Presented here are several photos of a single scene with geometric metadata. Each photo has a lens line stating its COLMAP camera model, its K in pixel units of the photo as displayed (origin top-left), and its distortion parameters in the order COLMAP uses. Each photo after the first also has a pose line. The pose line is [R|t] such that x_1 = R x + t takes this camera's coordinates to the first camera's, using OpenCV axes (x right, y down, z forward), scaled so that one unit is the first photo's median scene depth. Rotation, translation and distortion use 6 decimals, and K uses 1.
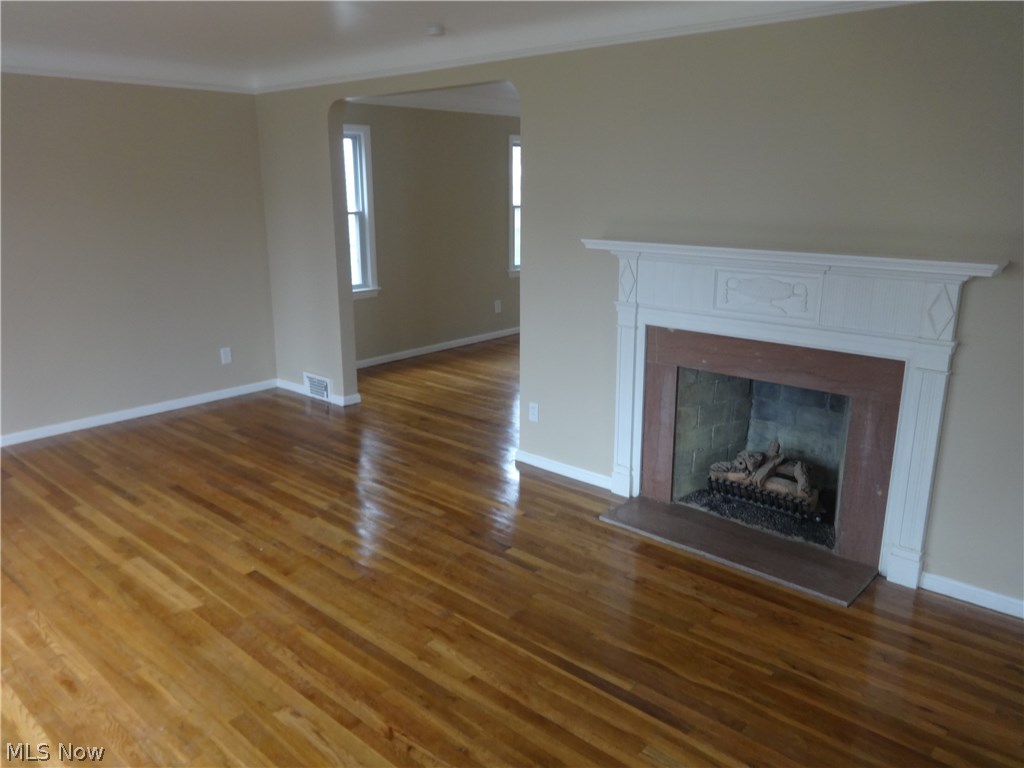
lens RADIAL K [[766.1, 0, 504.8], [0, 766.1, 383.0], [0, 0, 1]] dist [-0.004660, 0.001722]
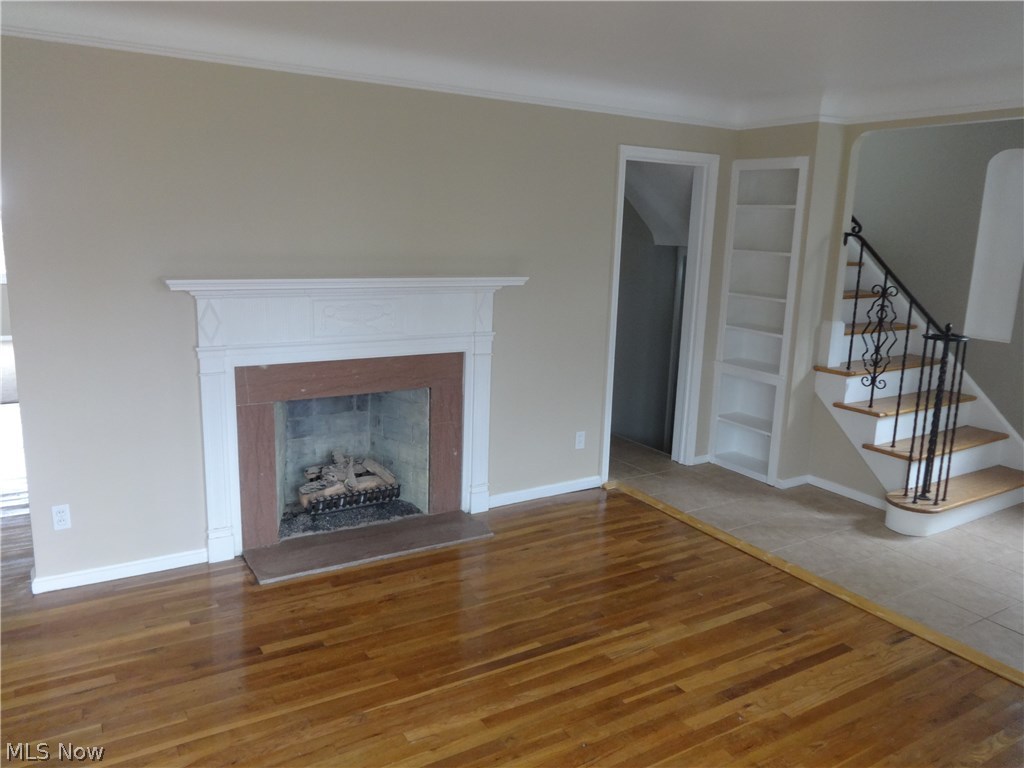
lens RADIAL K [[766.1, 0, 512.5], [0, 766.1, 381.4], [0, 0, 1]] dist [-0.004660, 0.001722]
pose [[0.276873, -0.184919, 0.942945, -0.645869], [0.210501, 0.969145, 0.128248, -0.115300], [-0.937566, 0.162982, 0.307256, 0.433793]]
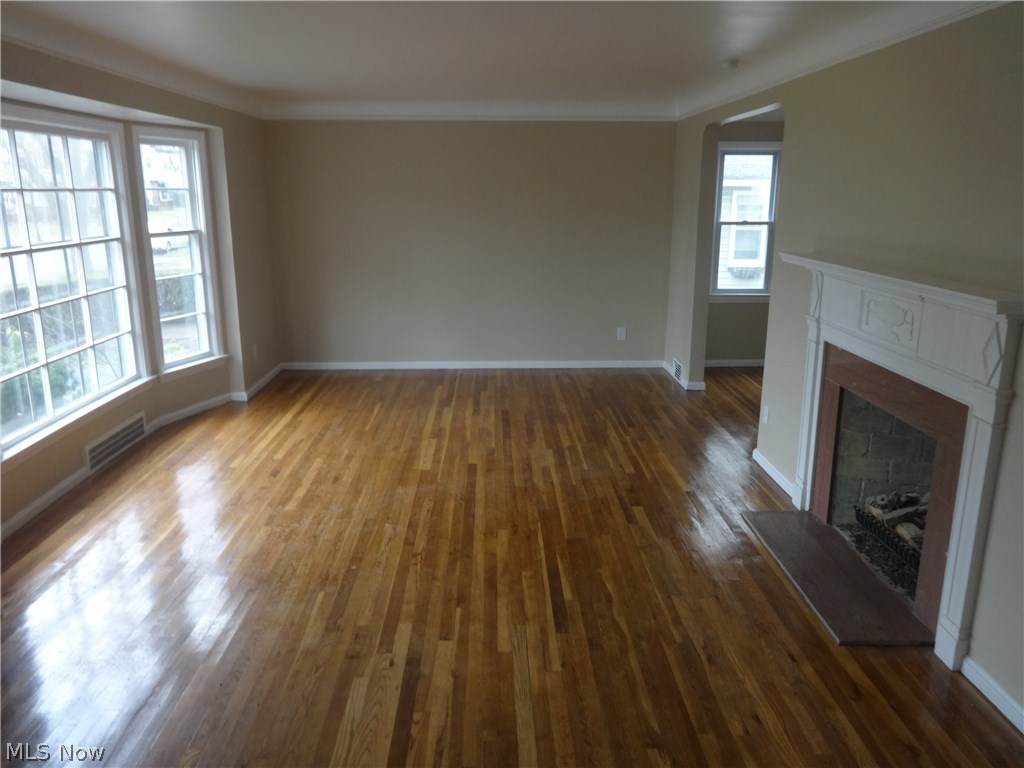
lens RADIAL K [[766.1, 0, 506.3], [0, 766.1, 378.8], [0, 0, 1]] dist [-0.004660, 0.001722]
pose [[0.689405, 0.176541, -0.702534, 0.657431], [-0.186680, 0.980388, 0.063171, -0.013544], [0.699908, 0.087599, 0.708841, 0.001197]]
